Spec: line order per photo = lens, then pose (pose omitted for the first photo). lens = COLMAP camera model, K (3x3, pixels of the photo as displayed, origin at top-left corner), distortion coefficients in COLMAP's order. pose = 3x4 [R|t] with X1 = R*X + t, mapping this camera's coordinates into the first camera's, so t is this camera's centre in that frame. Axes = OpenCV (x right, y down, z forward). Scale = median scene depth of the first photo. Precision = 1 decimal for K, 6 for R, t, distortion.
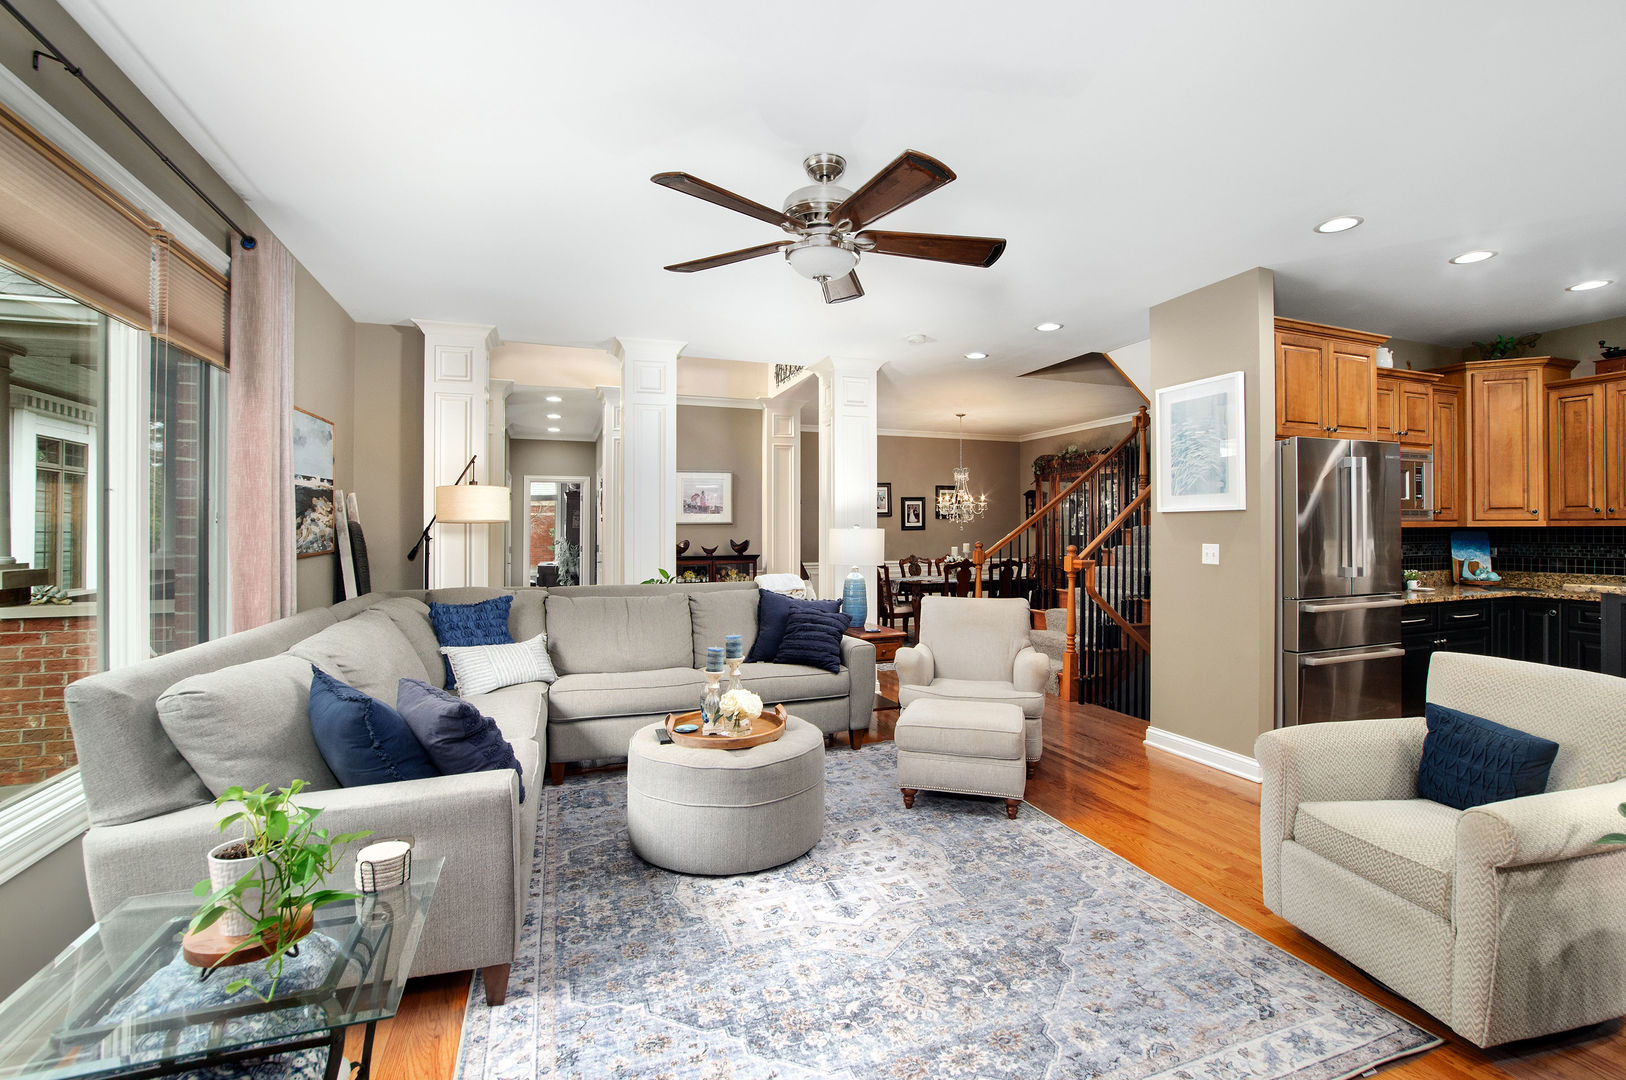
lens RADIAL K [[695.2, 0, 811.9], [0, 695.2, 535.0], [0, 0, 1]] dist [-0.013687, 0.000178]
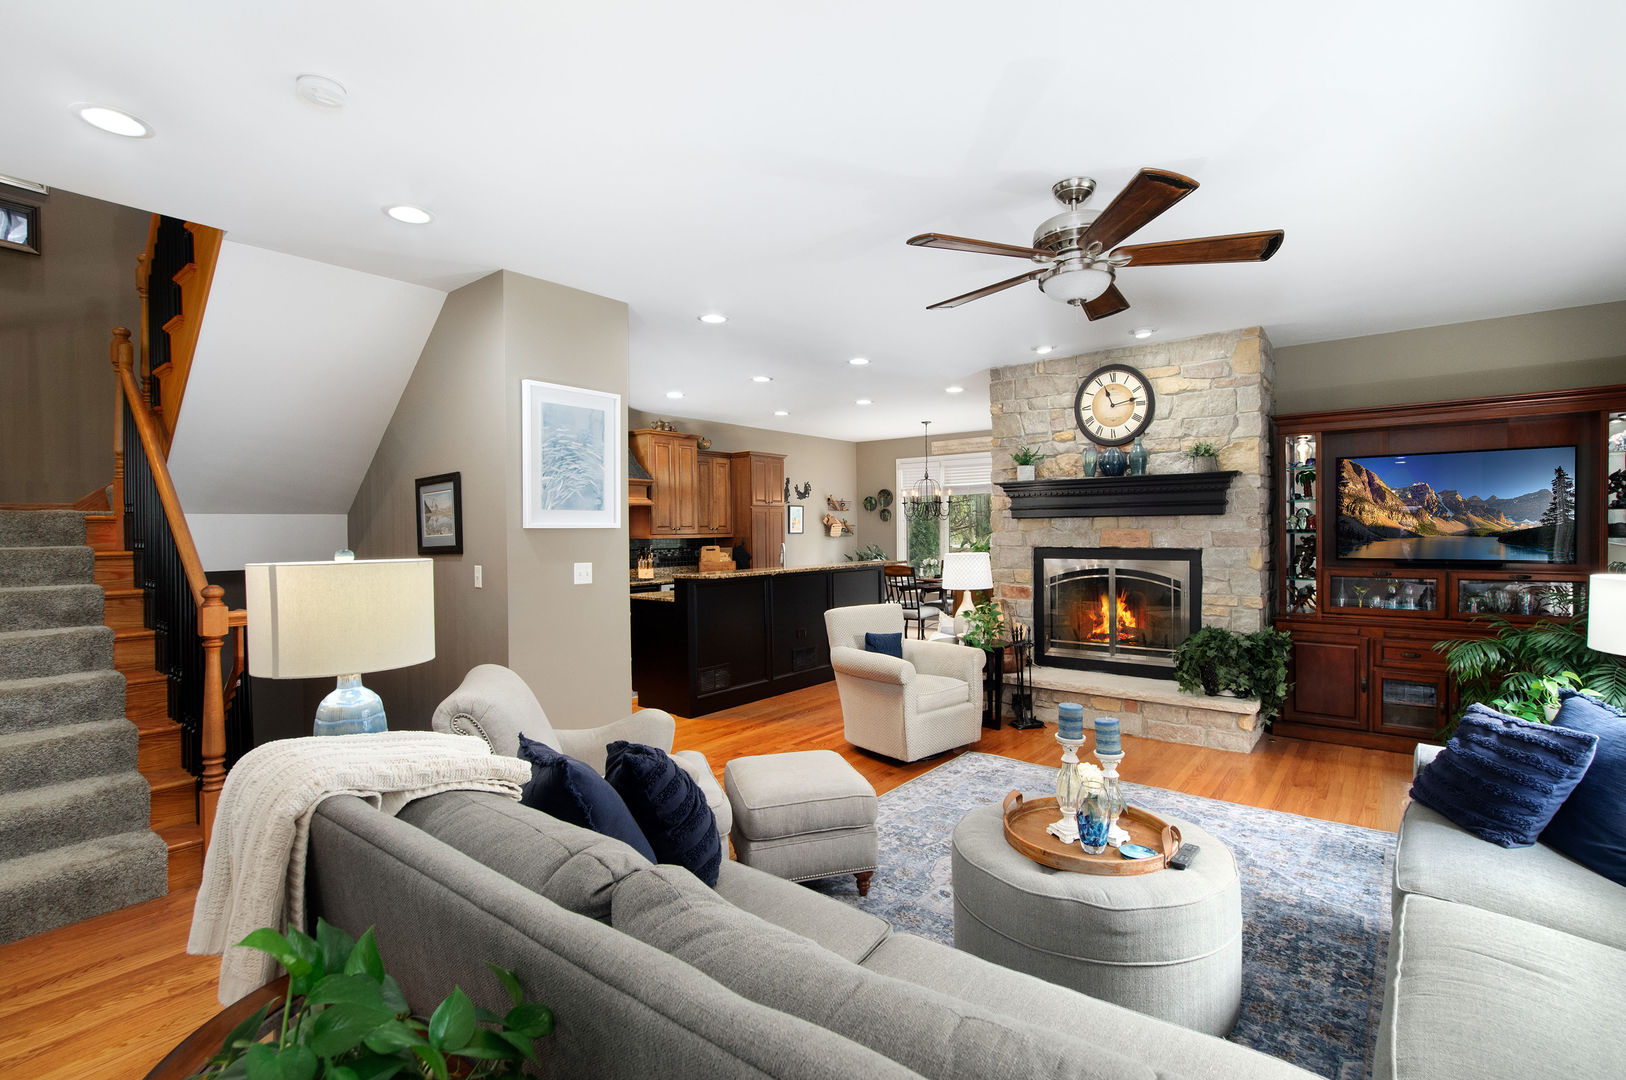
lens RADIAL K [[754.1, 0, 814.2], [0, 754.1, 544.9], [0, 0, 1]] dist [-0.001838, -0.000086]
pose [[-0.522162, -0.009294, 0.852796, -0.705069], [0.016234, 0.999651, 0.020835, -0.040761], [-0.852692, 0.024723, -0.521829, 1.854361]]
